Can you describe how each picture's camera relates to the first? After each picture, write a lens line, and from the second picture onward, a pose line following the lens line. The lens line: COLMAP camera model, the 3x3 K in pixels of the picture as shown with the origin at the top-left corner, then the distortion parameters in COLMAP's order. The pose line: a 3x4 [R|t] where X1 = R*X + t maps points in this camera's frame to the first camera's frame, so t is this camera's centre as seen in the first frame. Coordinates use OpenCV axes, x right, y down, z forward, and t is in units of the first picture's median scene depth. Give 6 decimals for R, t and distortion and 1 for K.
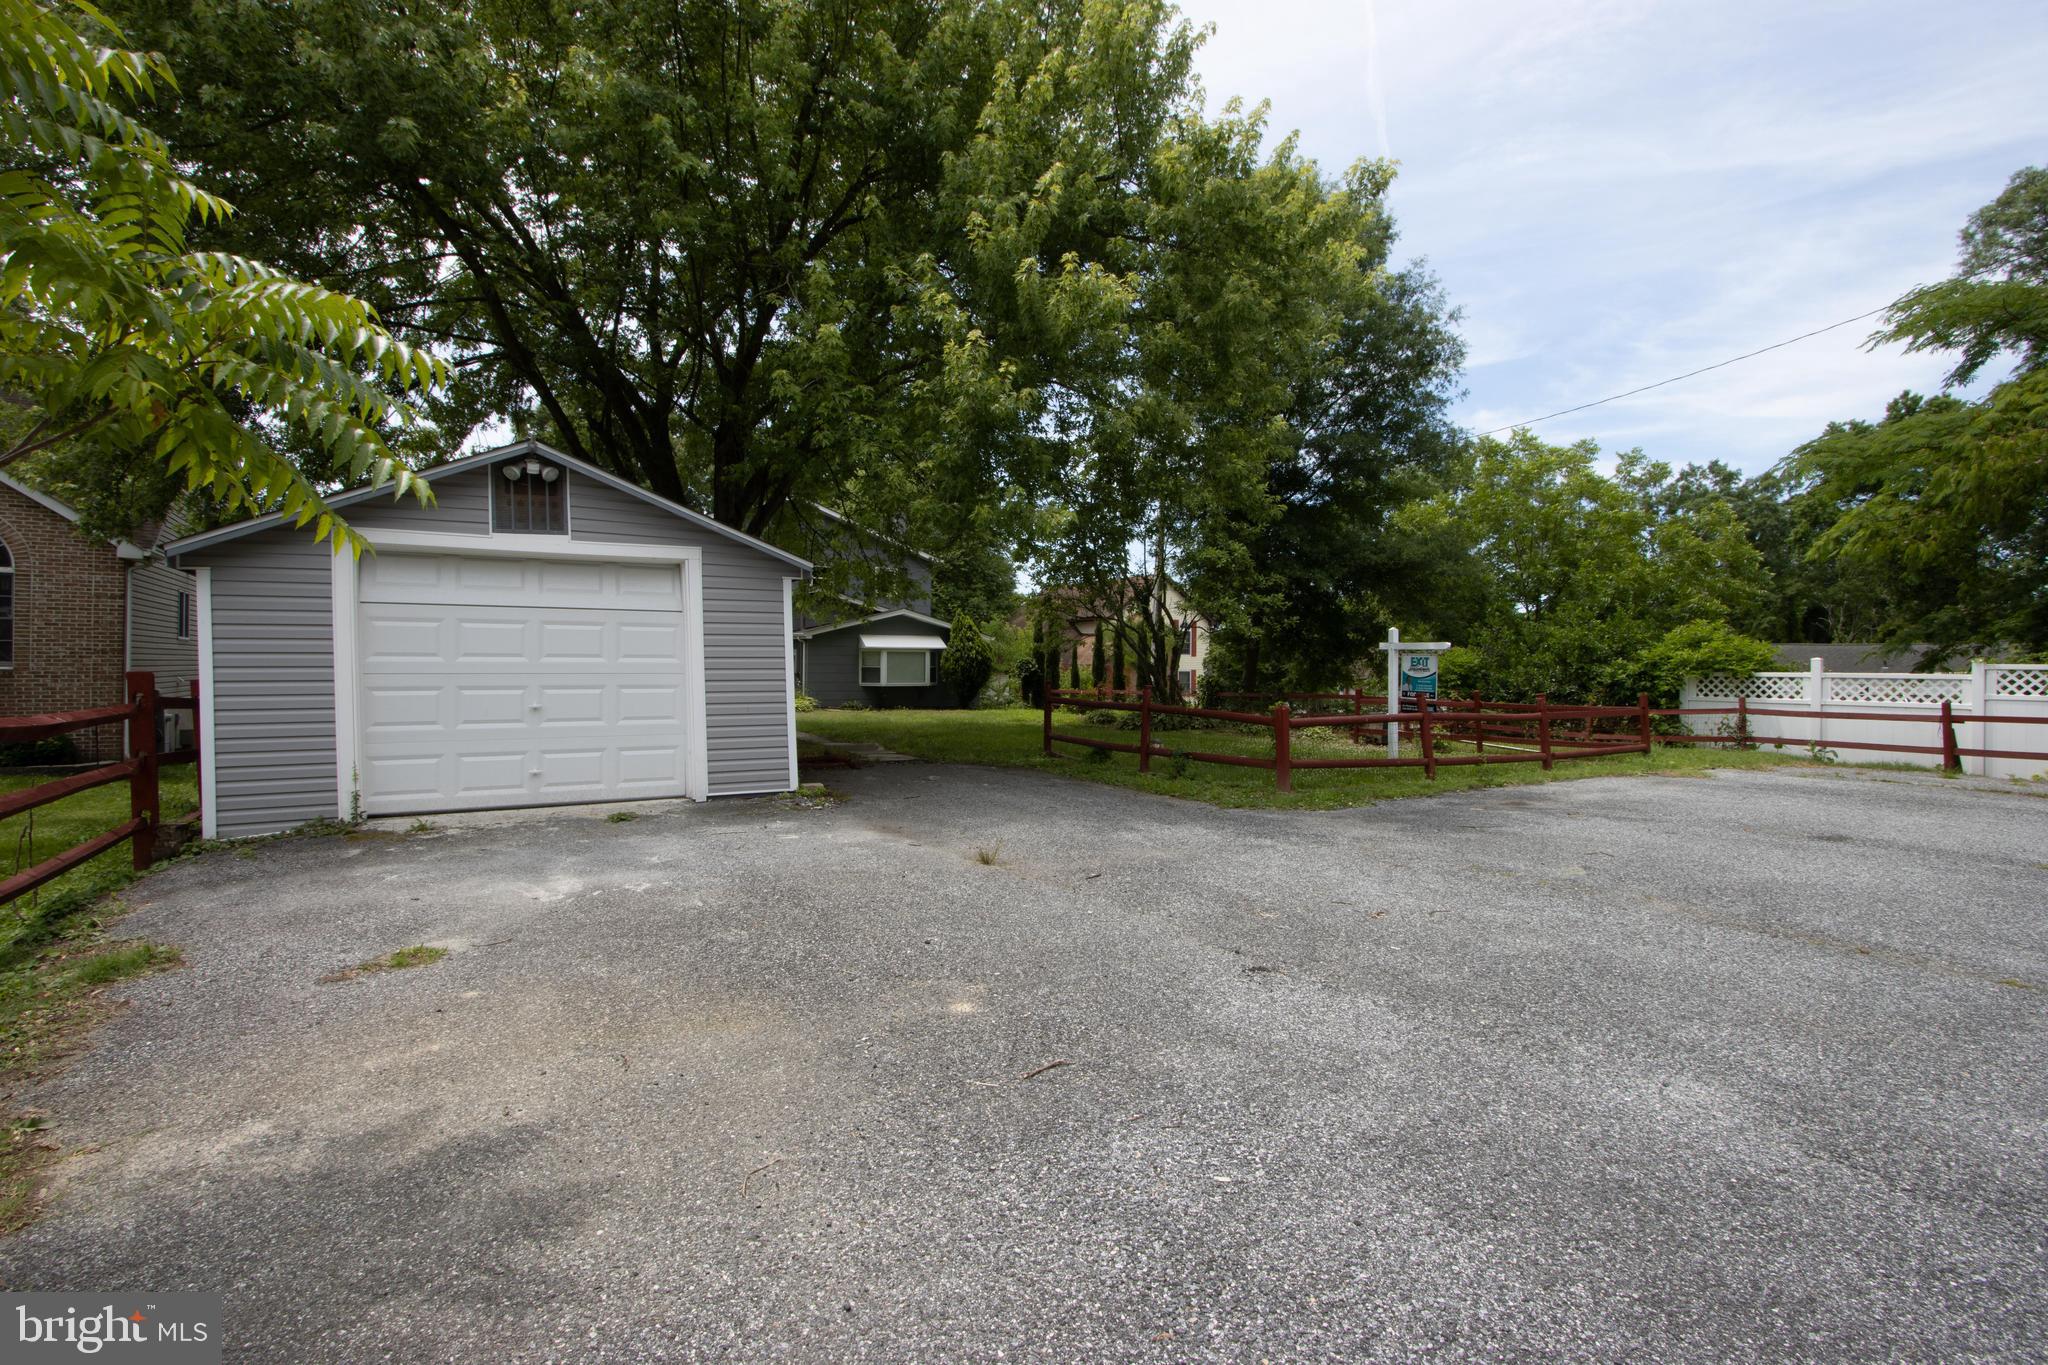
lens RADIAL K [[942.9, 0, 1012.5], [0, 942.9, 659.5], [0, 0, 1]] dist [-0.016994, -0.000070]
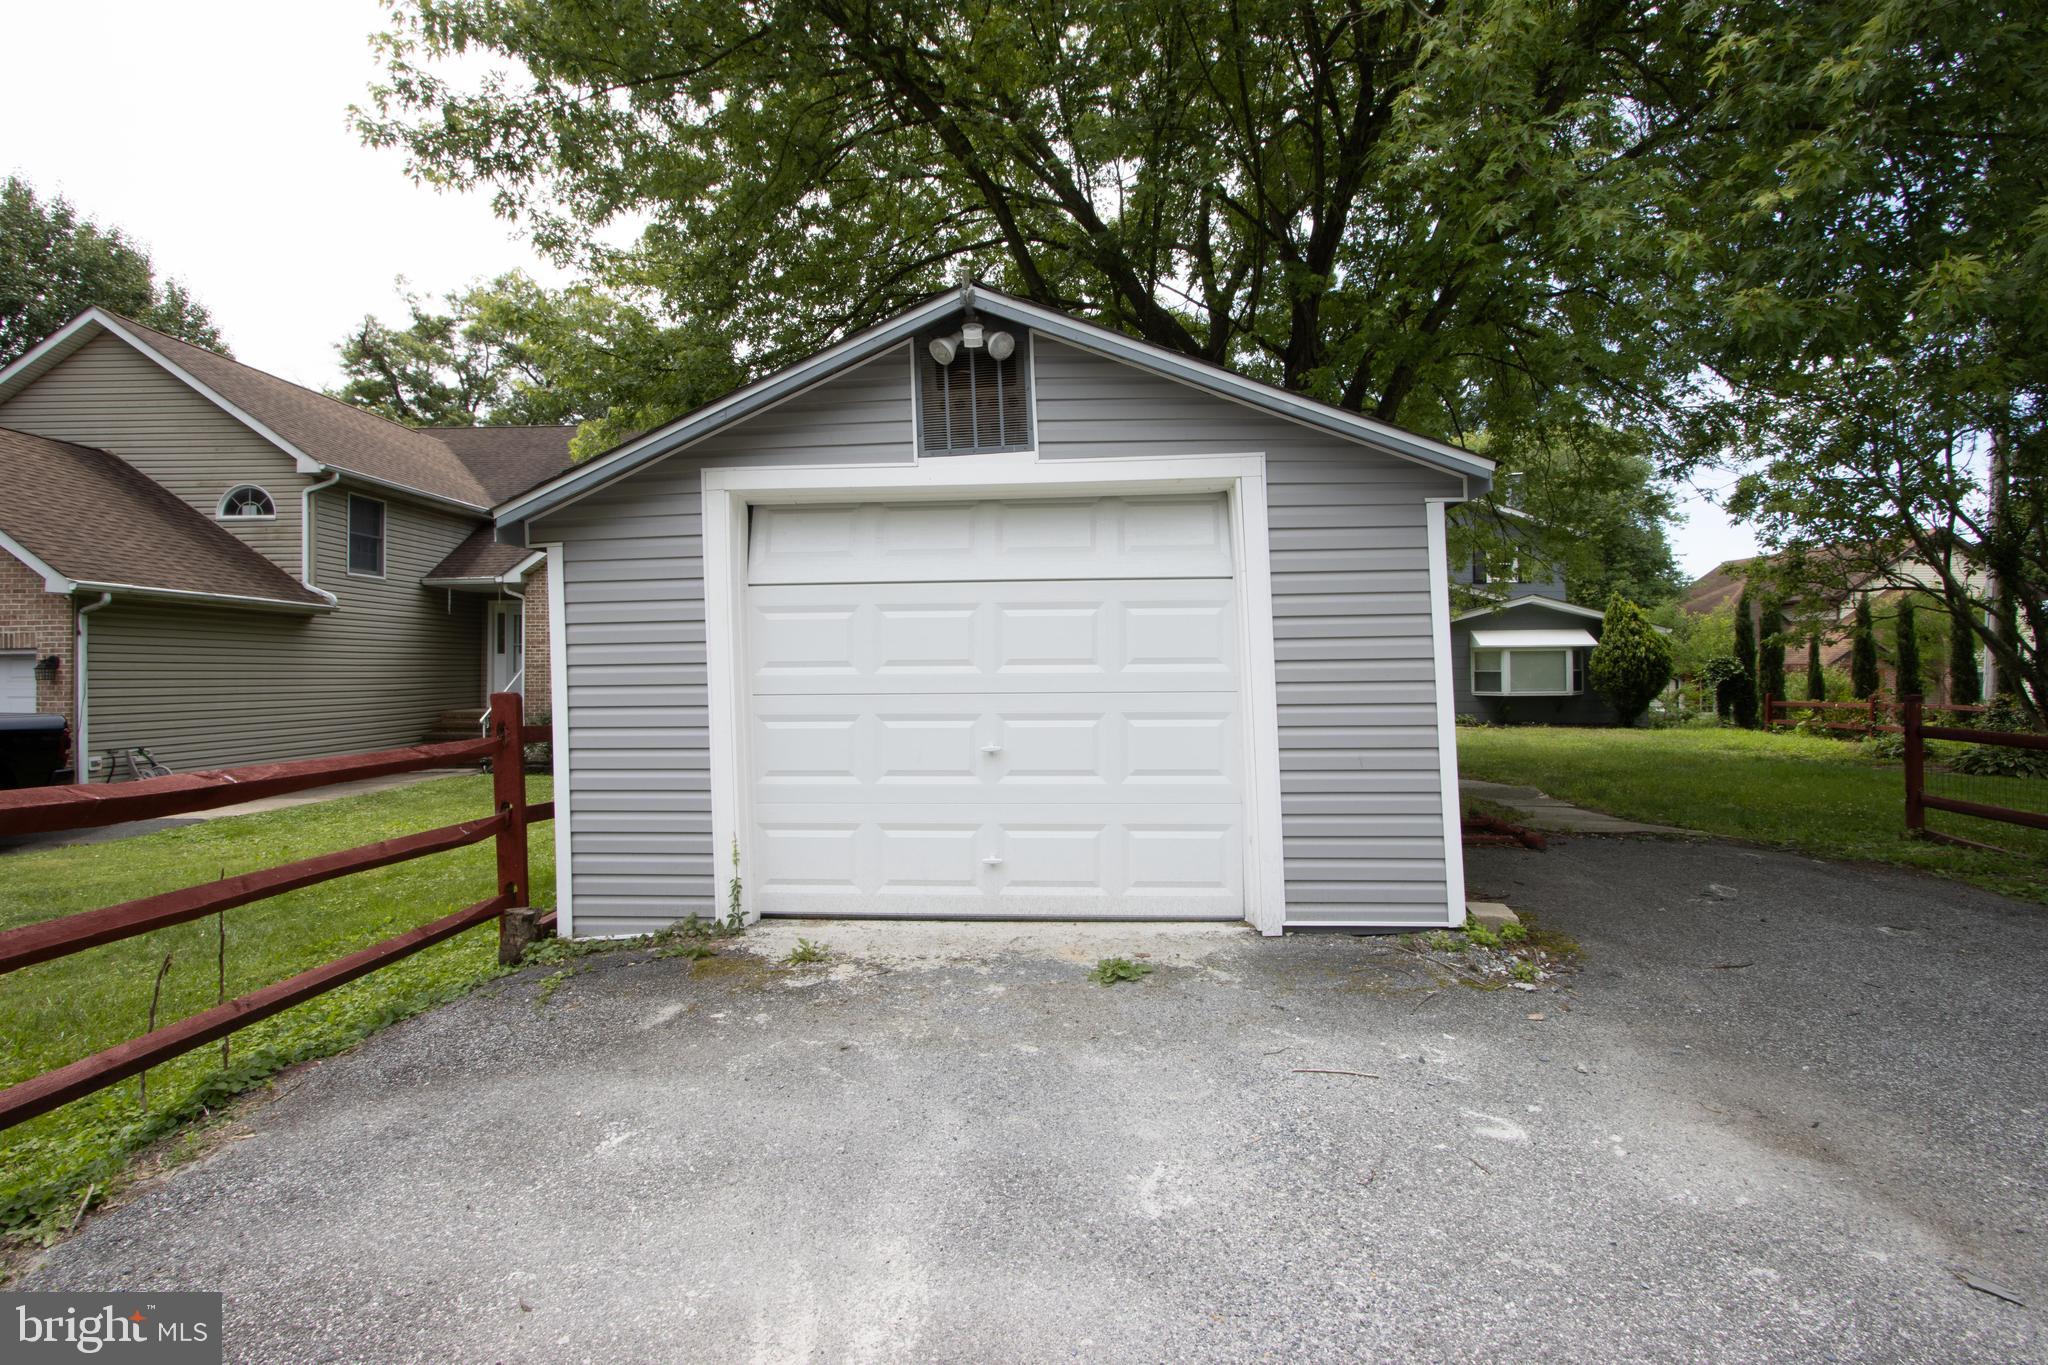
lens RADIAL K [[942.9, 0, 1012.5], [0, 942.9, 659.5], [0, 0, 1]] dist [-0.016994, -0.000070]
pose [[0.830297, -0.017948, -0.557032, -0.157561], [0.014803, 0.999839, -0.010152, 0.000059], [0.557124, 0.000183, 0.830429, 0.486917]]
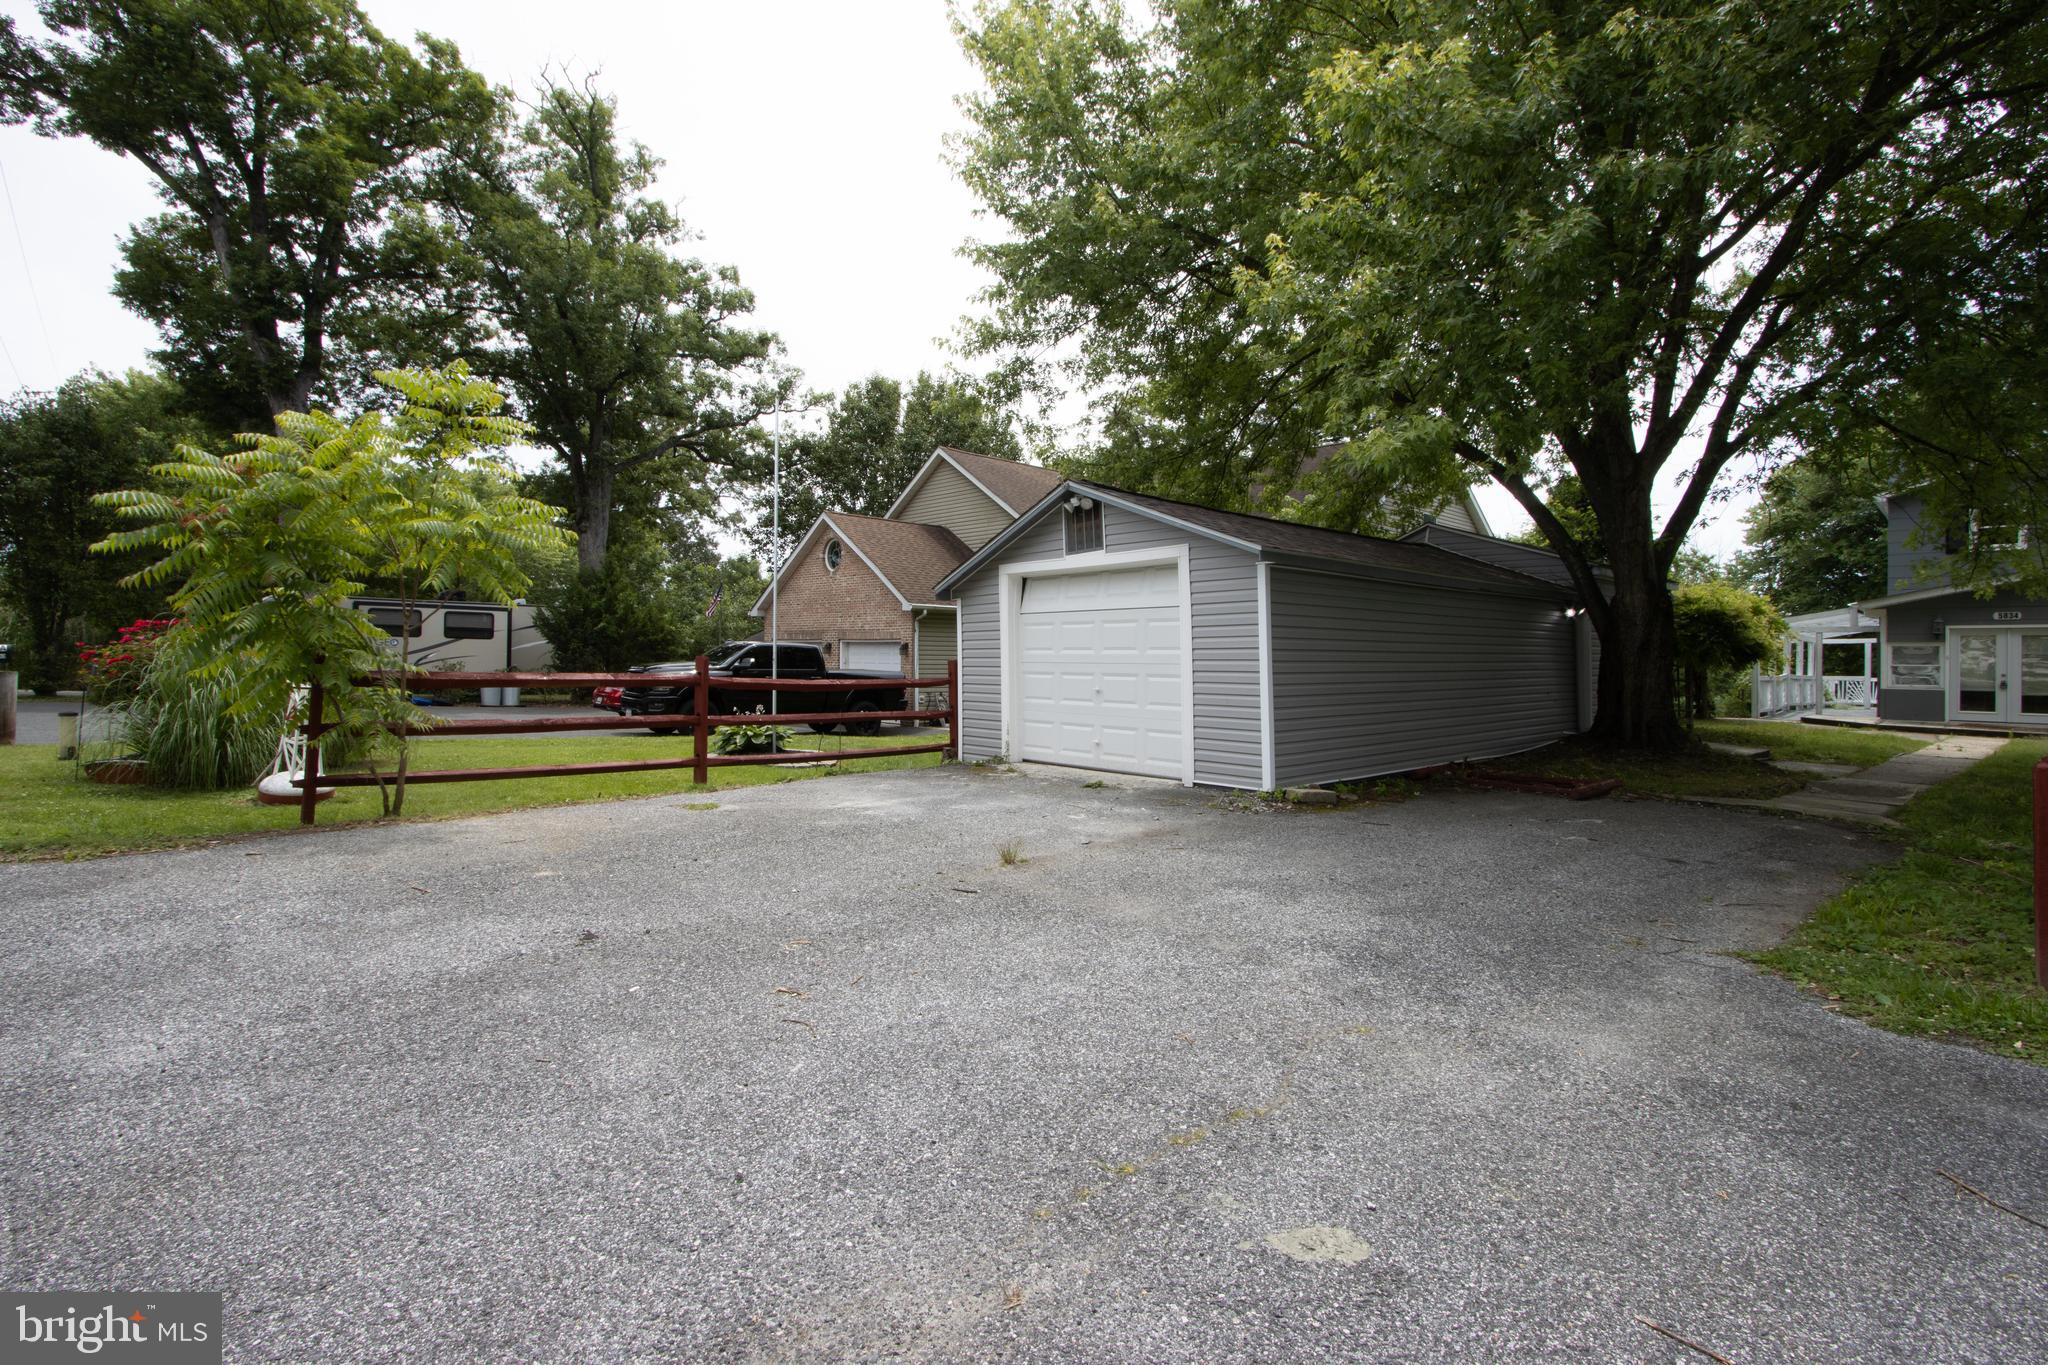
lens RADIAL K [[942.9, 0, 1012.5], [0, 942.9, 659.5], [0, 0, 1]] dist [-0.016994, -0.000070]
pose [[0.192314, 0.000343, -0.981333, 0.669939], [0.000567, 1.000000, 0.000461, 0.008893], [0.981333, -0.000645, 0.192314, 0.610883]]
